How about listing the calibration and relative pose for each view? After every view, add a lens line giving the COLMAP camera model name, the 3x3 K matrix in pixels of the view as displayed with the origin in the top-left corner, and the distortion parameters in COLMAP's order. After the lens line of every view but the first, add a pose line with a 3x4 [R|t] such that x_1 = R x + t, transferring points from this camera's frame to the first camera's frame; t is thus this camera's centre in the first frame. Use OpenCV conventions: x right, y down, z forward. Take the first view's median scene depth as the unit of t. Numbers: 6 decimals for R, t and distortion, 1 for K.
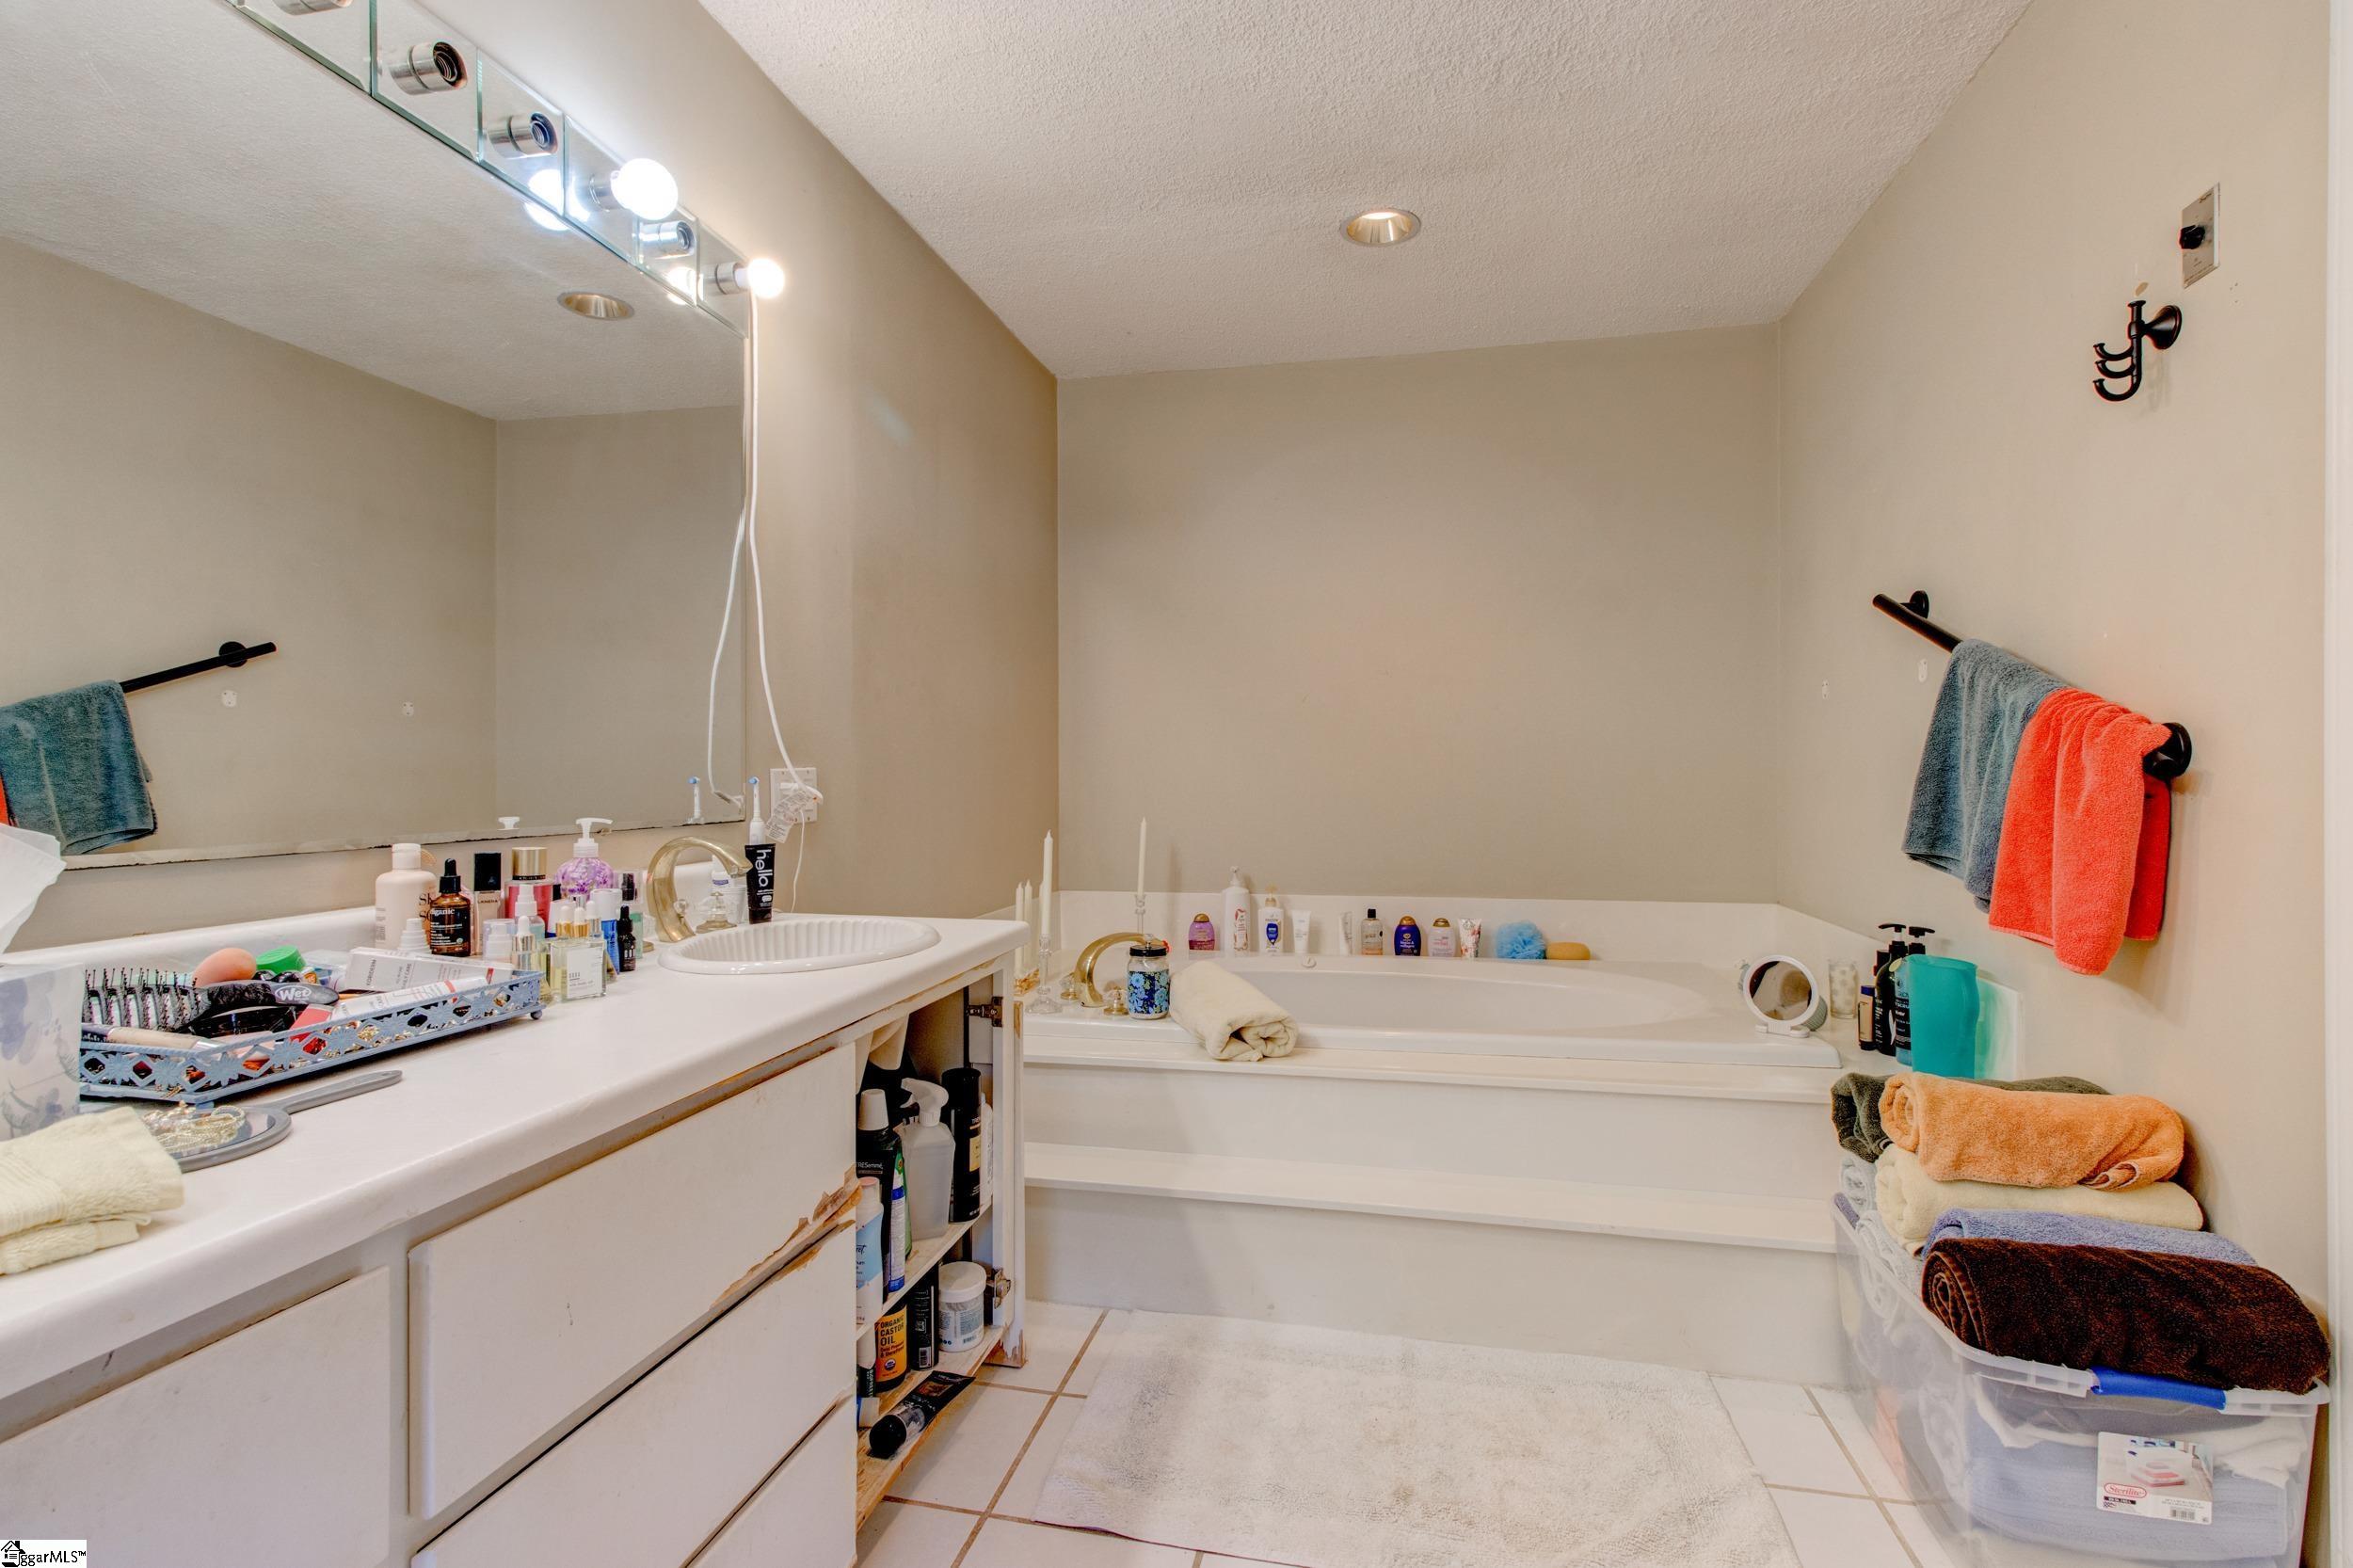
lens RADIAL K [[1110.5, 0, 1176.0], [0, 1110.5, 799.5], [0, 0, 1]] dist [0.001047, 0.000923]
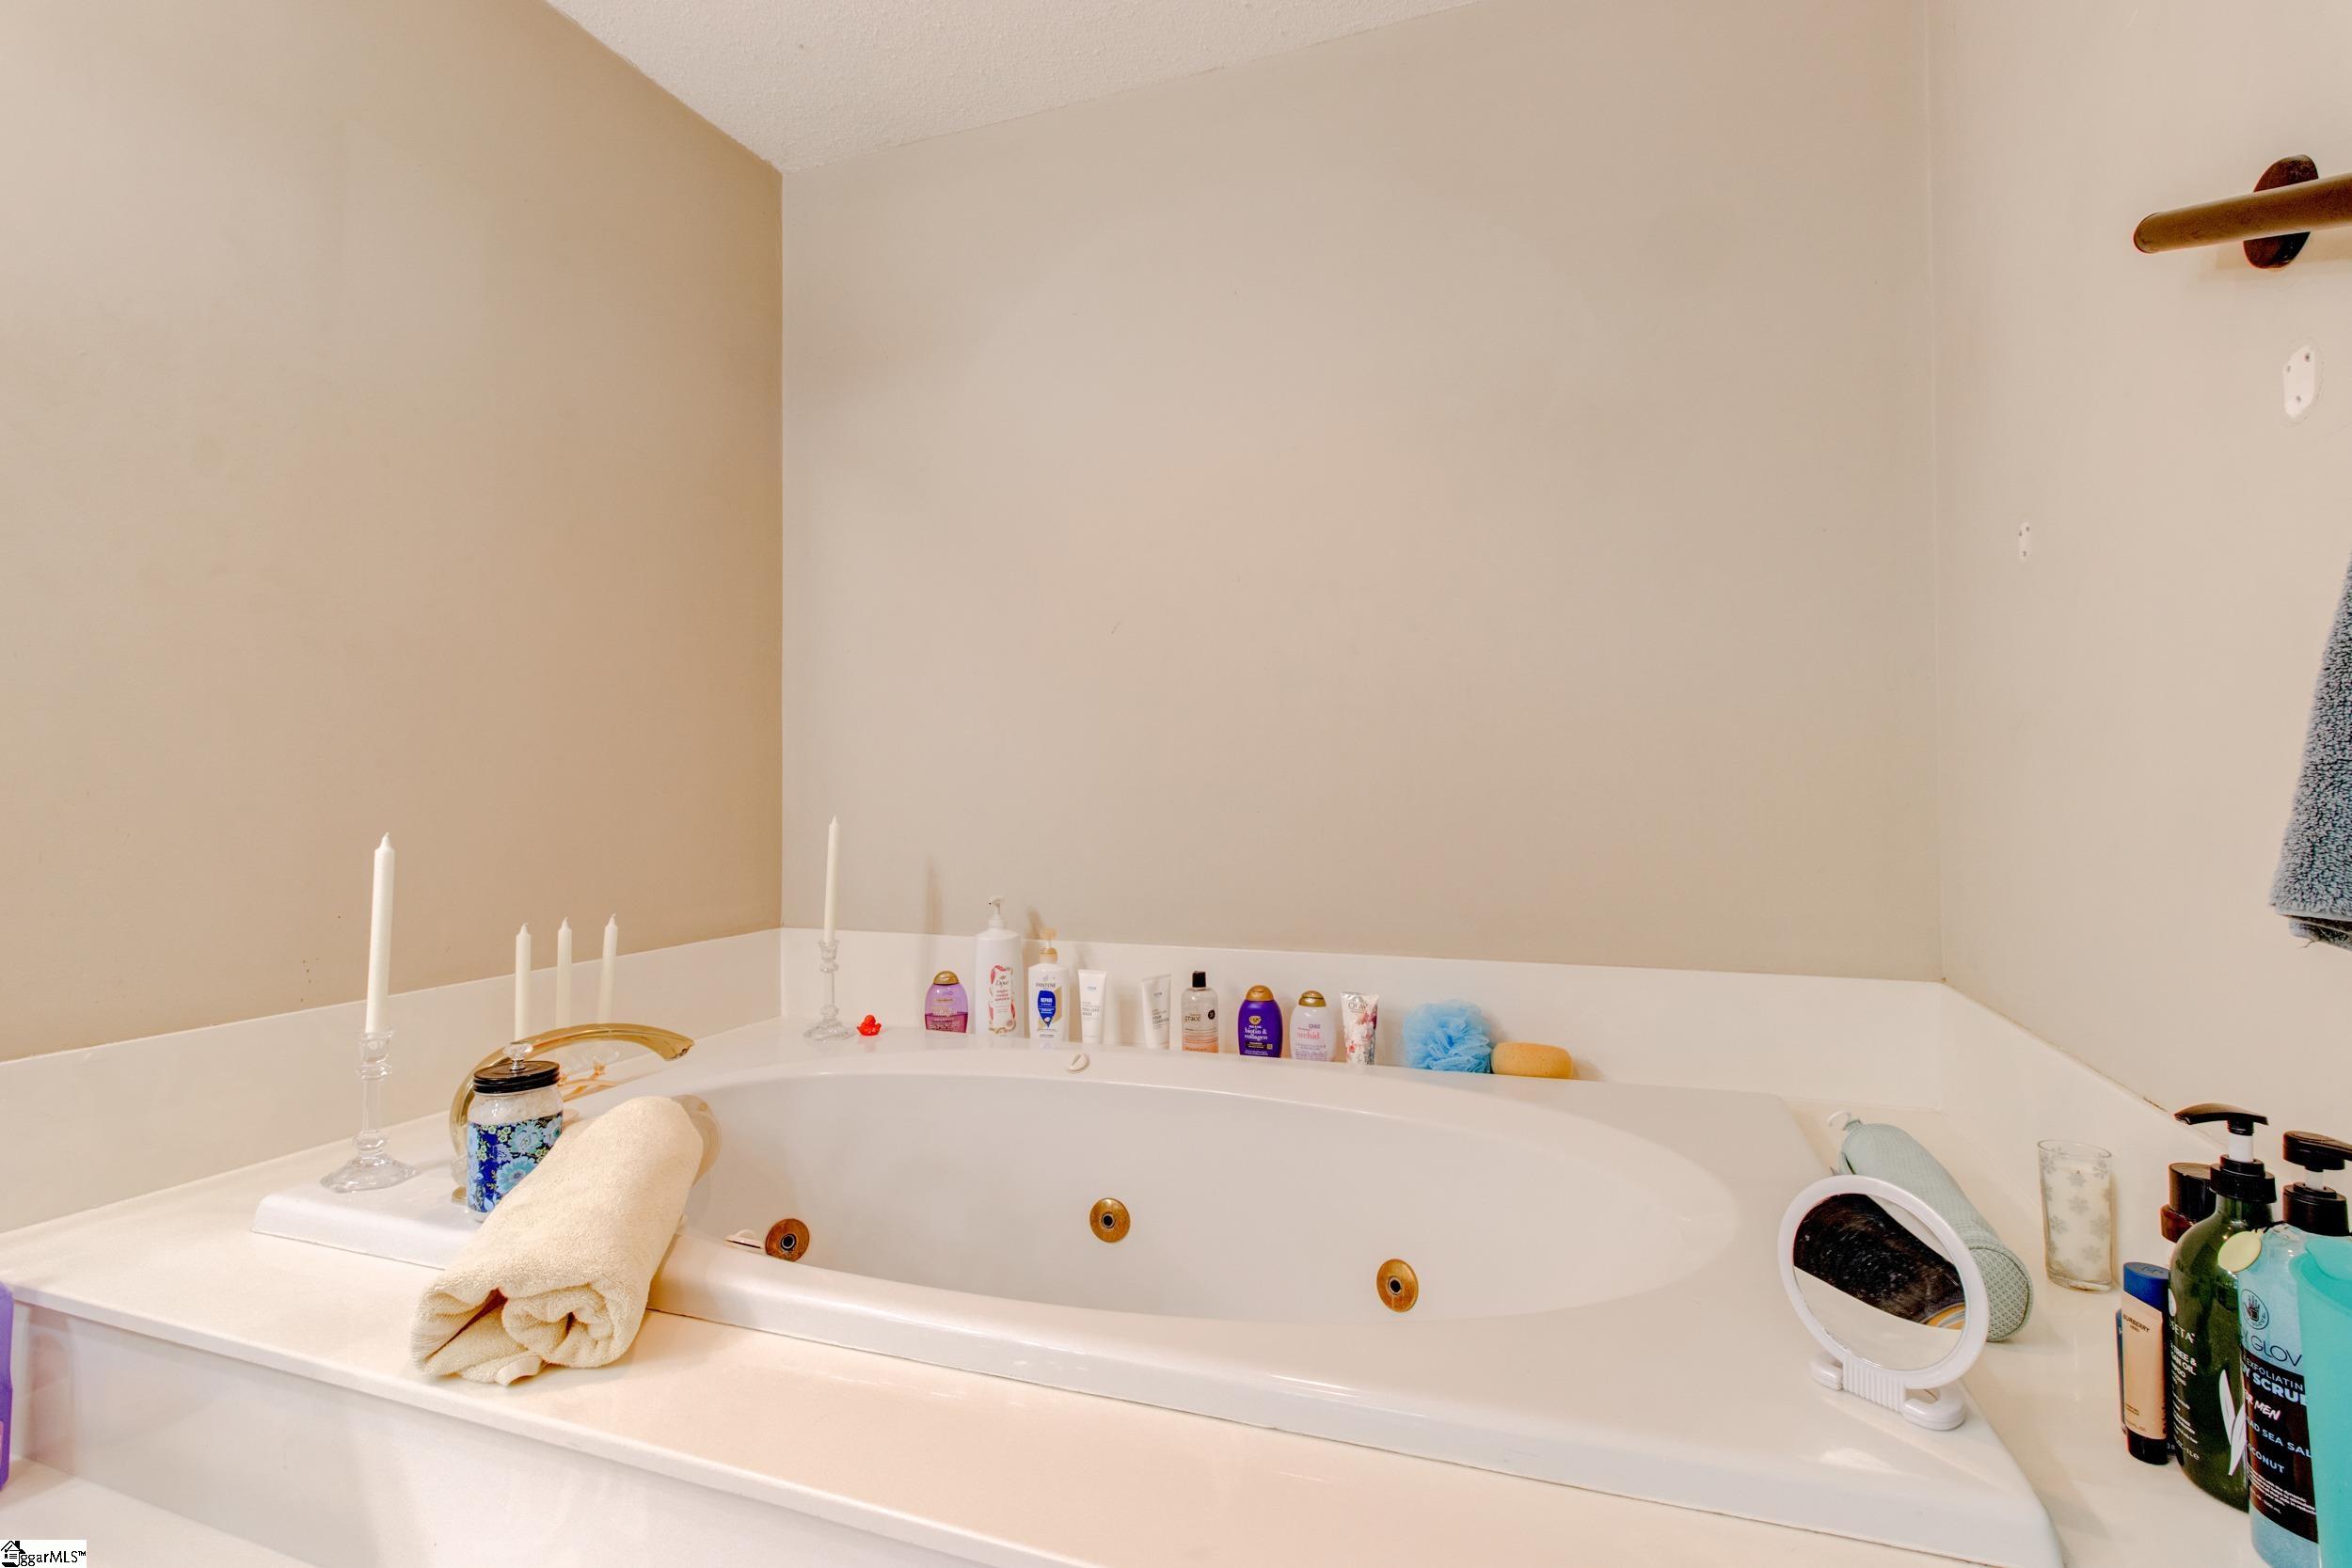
lens RADIAL K [[1109.9, 0, 1187.3], [0, 1109.9, 777.6], [0, 0, 1]] dist [0.001047, 0.000923]
pose [[0.989242, -0.002673, -0.146261, 0.257934], [-0.001848, 0.999525, -0.030765, 0.013731], [0.146274, 0.030704, 0.988768, 0.415470]]
